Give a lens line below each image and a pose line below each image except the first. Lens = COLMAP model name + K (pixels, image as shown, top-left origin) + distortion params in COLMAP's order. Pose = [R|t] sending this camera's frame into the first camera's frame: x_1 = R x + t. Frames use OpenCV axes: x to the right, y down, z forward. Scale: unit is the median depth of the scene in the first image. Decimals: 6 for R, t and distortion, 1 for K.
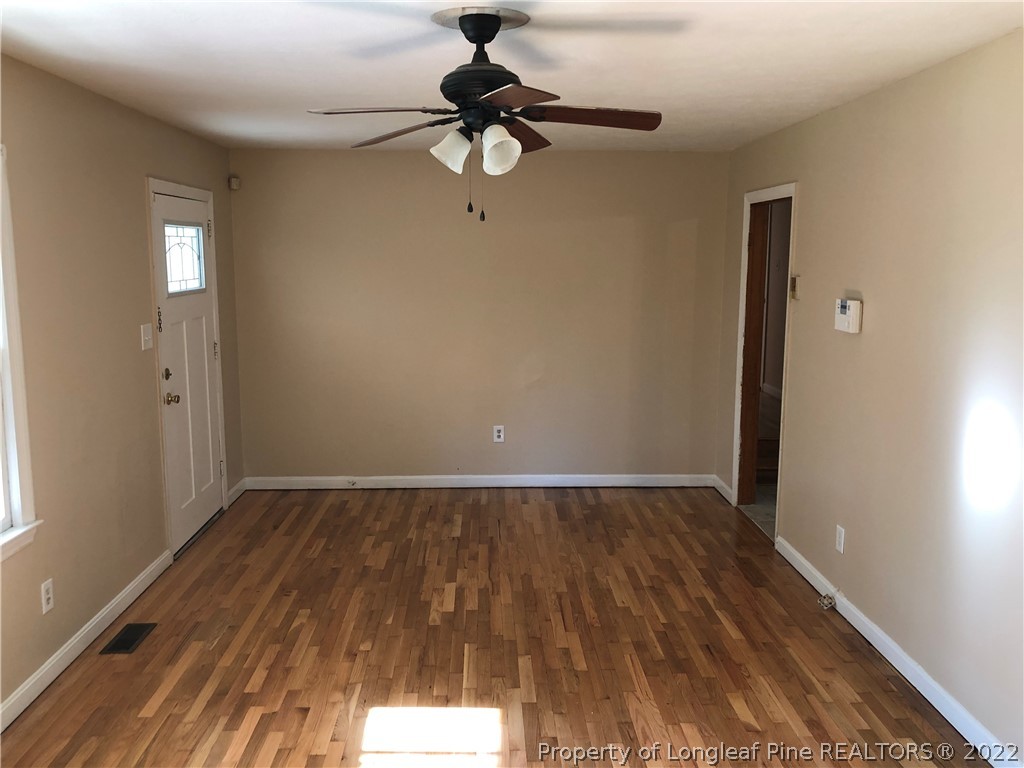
lens RADIAL K [[839.2, 0, 508.3], [0, 839.2, 382.4], [0, 0, 1]] dist [0.053166, -0.017401]
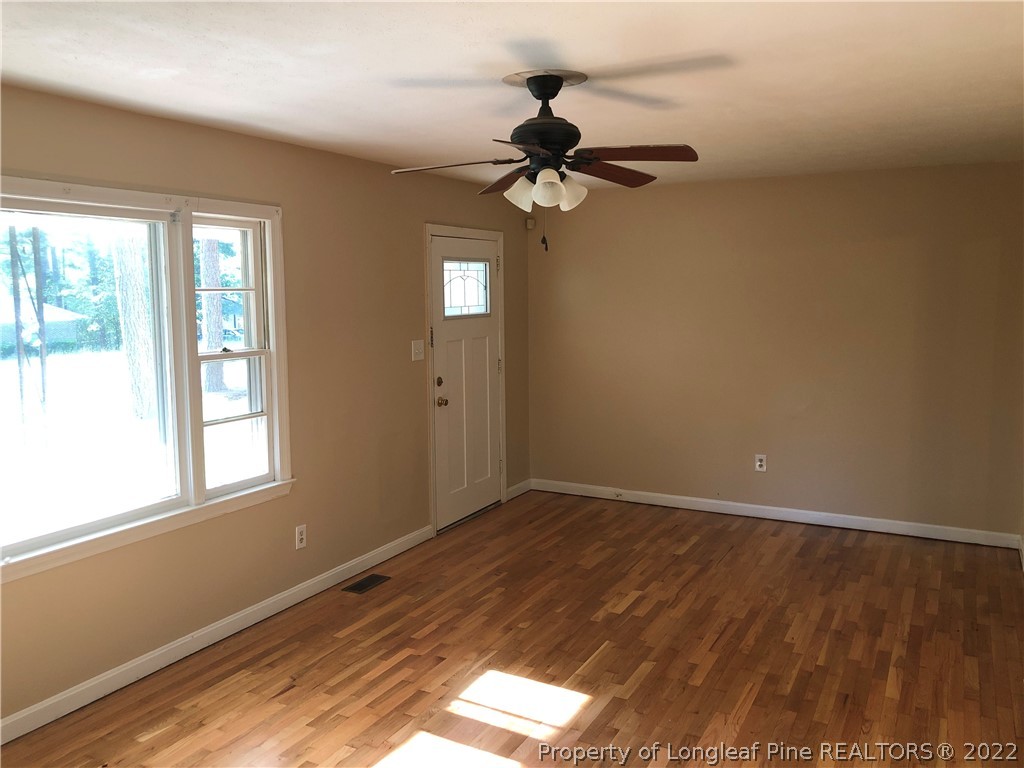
lens RADIAL K [[839.2, 0, 520.2], [0, 839.2, 385.6], [0, 0, 1]] dist [0.053166, -0.017401]
pose [[0.874229, 0.050196, -0.482913, 0.325312], [-0.066039, 0.997691, -0.015849, 0.007898], [0.481002, 0.045747, 0.875525, -0.011500]]
